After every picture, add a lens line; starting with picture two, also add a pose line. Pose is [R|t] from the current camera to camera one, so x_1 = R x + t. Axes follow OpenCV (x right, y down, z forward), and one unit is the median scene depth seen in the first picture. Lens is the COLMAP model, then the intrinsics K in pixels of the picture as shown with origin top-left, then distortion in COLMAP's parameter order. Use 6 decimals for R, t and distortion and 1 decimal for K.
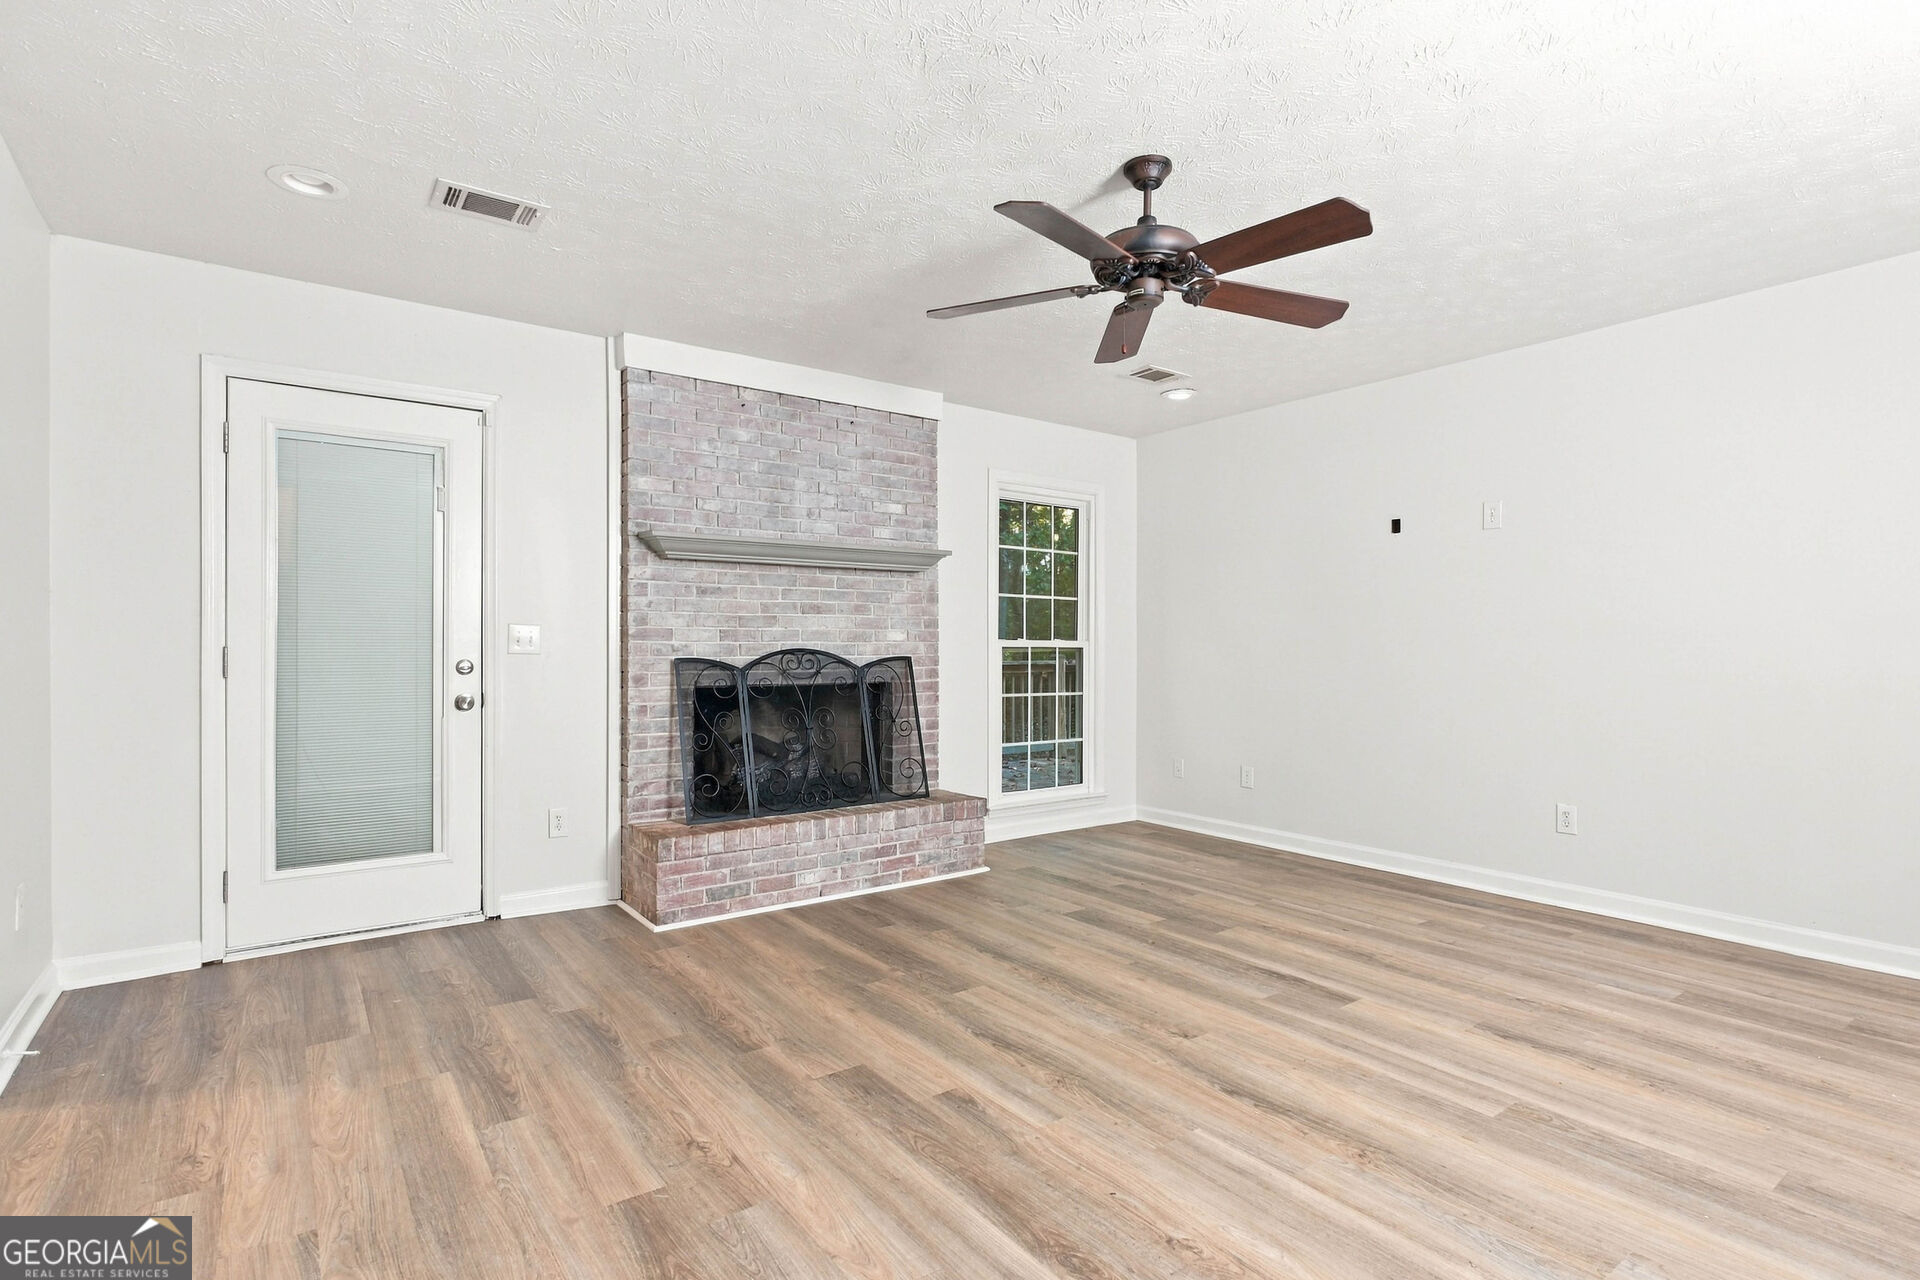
lens RADIAL K [[967.4, 0, 960.7], [0, 967.4, 643.7], [0, 0, 1]] dist [0.043386, 0.000609]
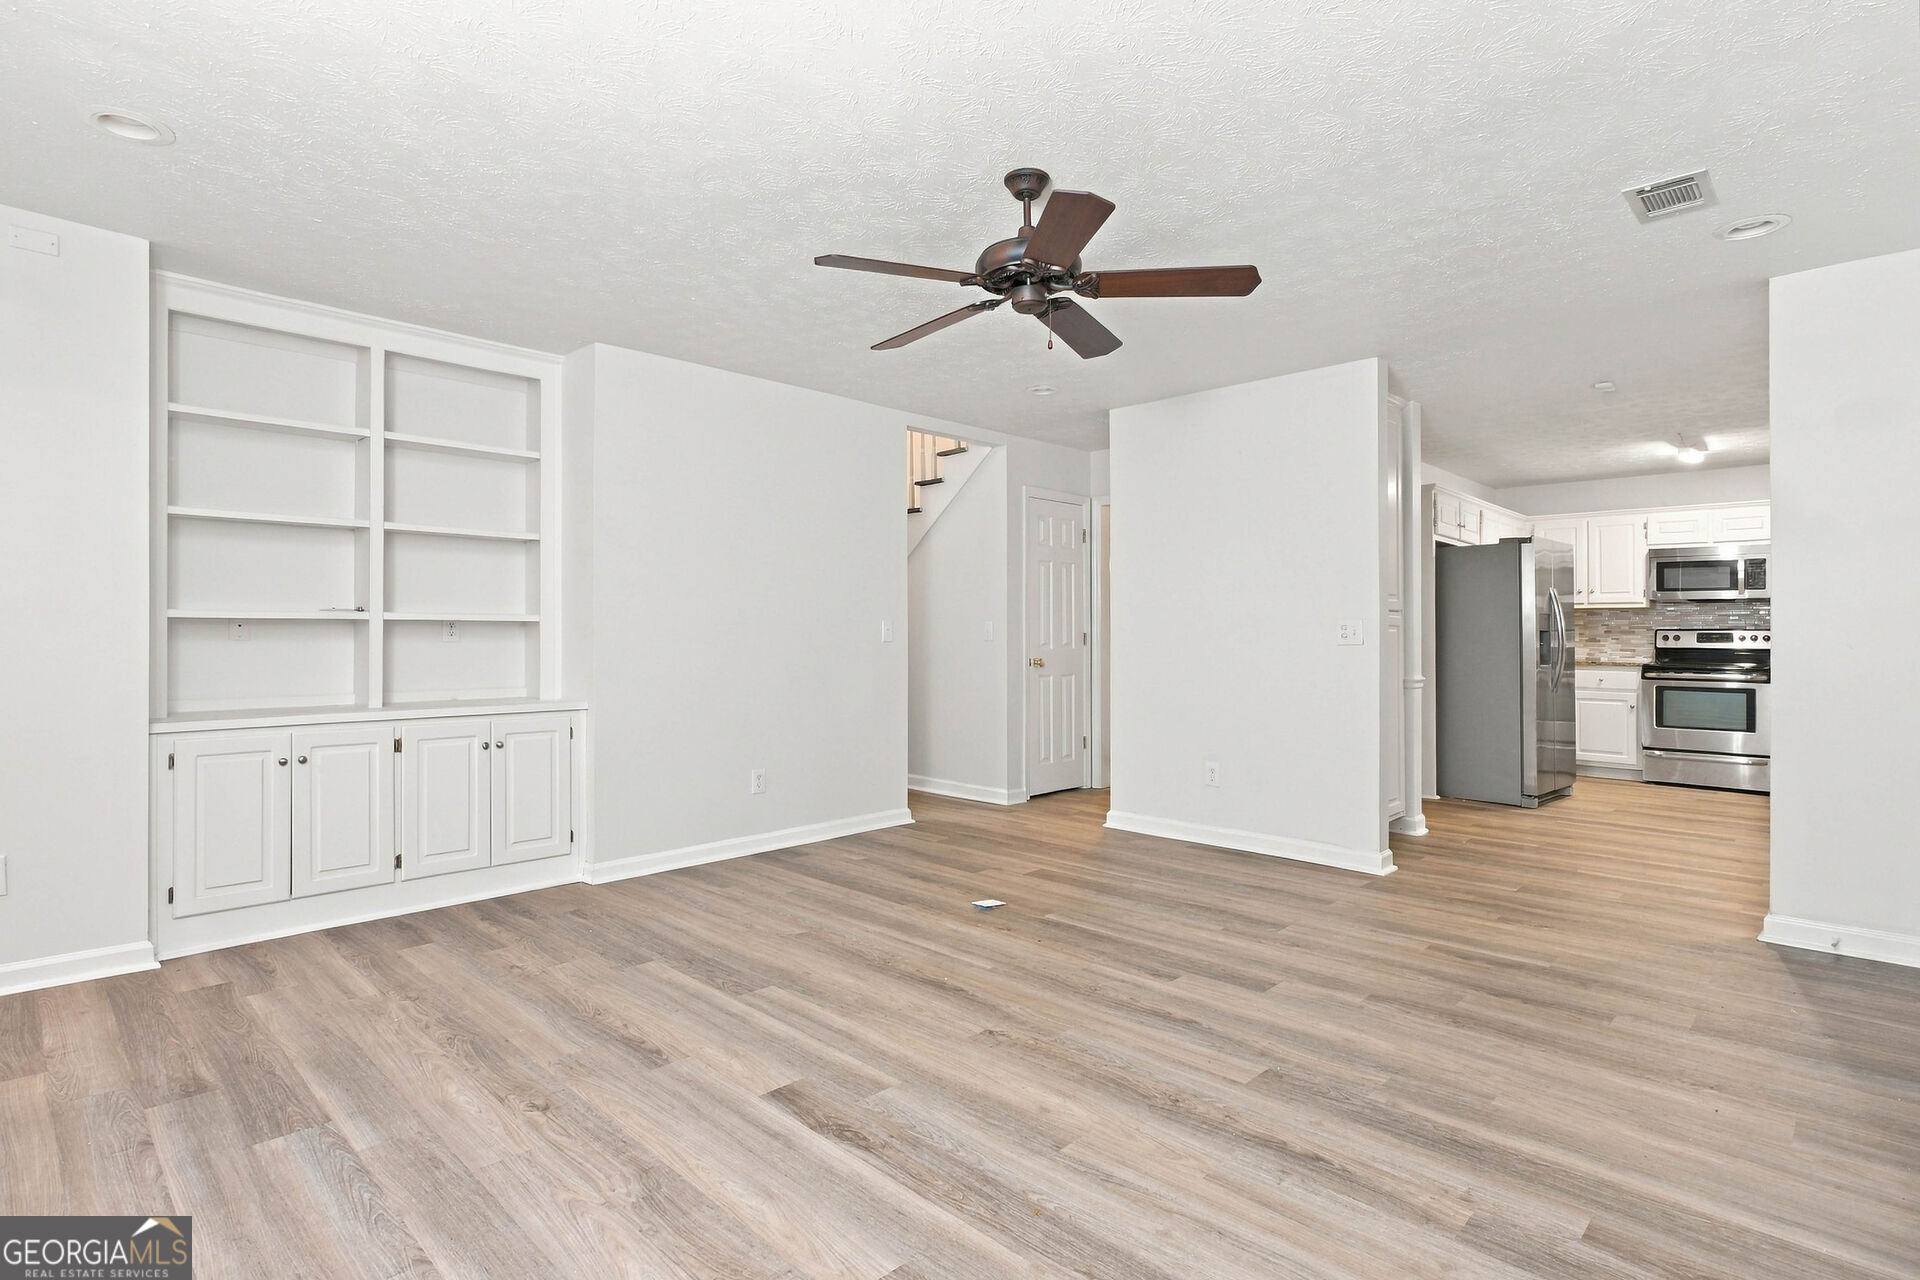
lens RADIAL K [[967.4, 0, 963.5], [0, 967.4, 636.8], [0, 0, 1]] dist [0.043386, 0.000609]
pose [[-0.987060, -0.012687, -0.159846, 0.420872], [-0.012413, 0.999919, -0.002713, 0.007628], [0.159867, -0.000694, -0.987138, 1.969596]]
